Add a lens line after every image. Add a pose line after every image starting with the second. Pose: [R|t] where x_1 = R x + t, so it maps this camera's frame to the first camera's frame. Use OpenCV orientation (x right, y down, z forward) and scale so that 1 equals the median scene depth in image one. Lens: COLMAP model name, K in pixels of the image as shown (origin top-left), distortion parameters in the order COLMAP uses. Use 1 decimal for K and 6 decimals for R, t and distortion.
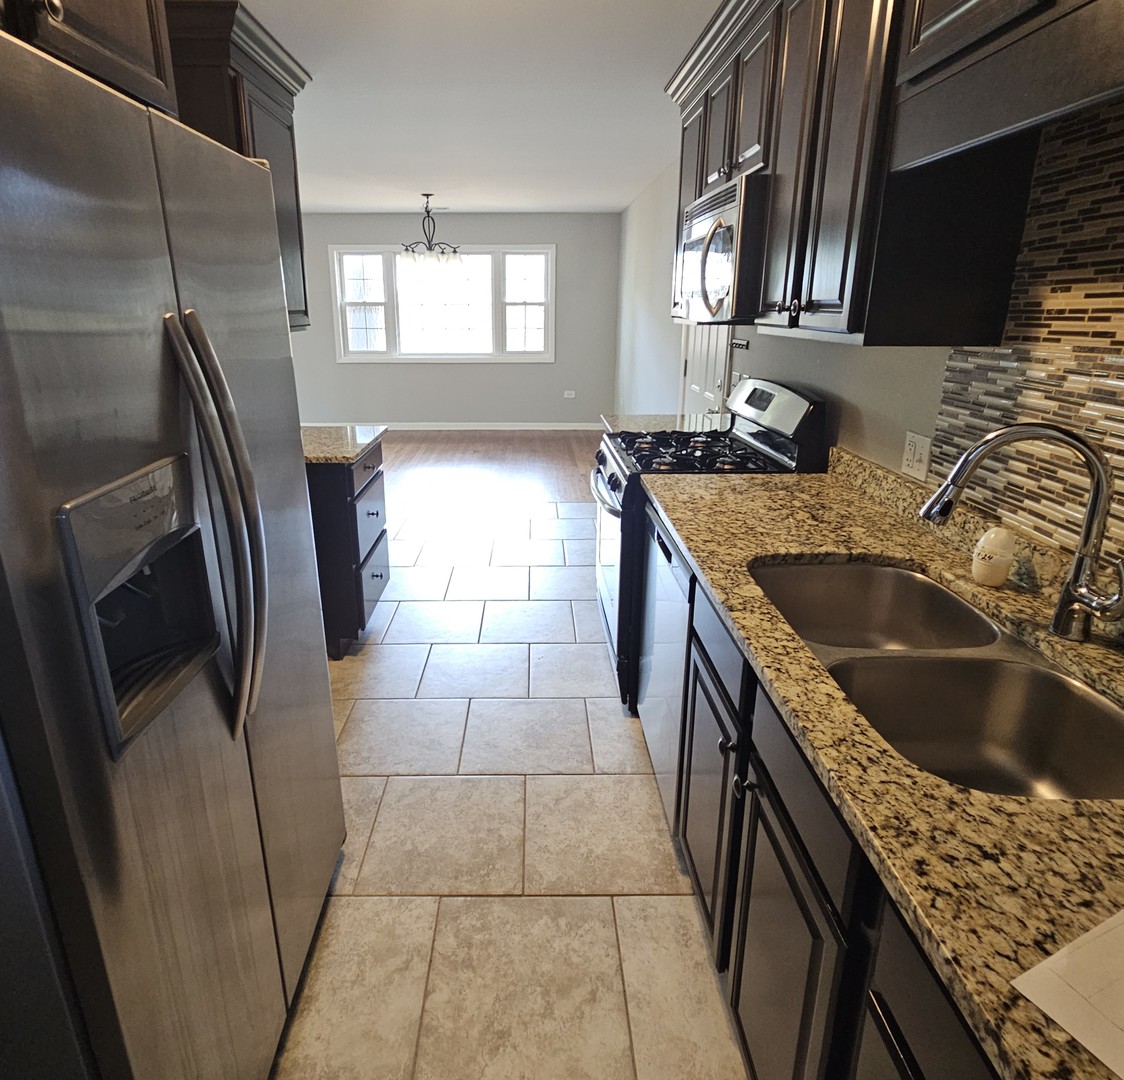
lens RADIAL K [[722.6, 0, 527.9], [0, 722.6, 522.1], [0, 0, 1]] dist [0.003573, 0.001925]
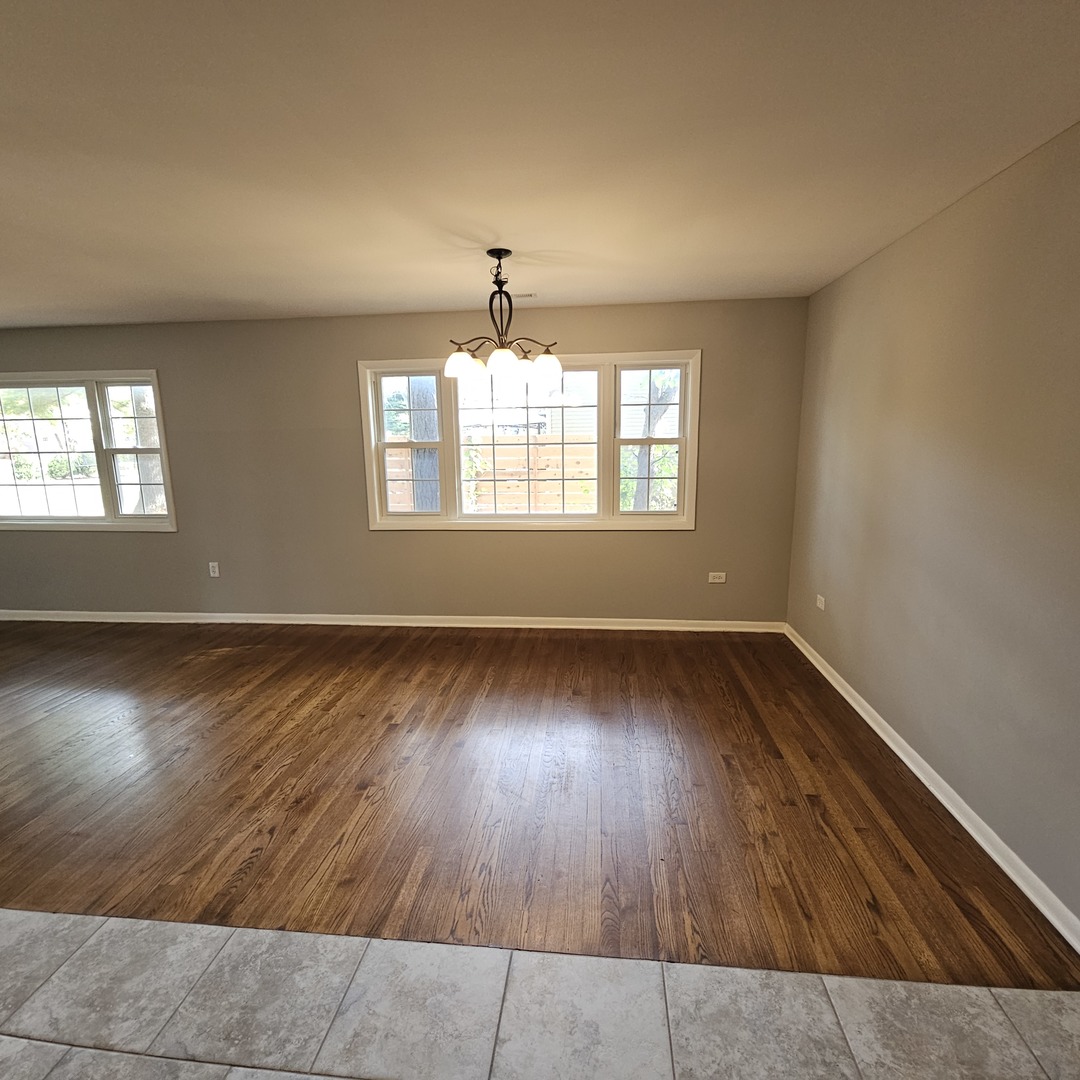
lens RADIAL K [[589.1, 0, 533.6], [0, 589.1, 541.5], [0, 0, 1]] dist [0.007633, -0.006778]
pose [[0.995294, 0.003910, -0.096818, -0.055984], [-0.015603, 0.992613, -0.120313, -0.147023], [0.095633, 0.121258, 0.988004, 0.474713]]
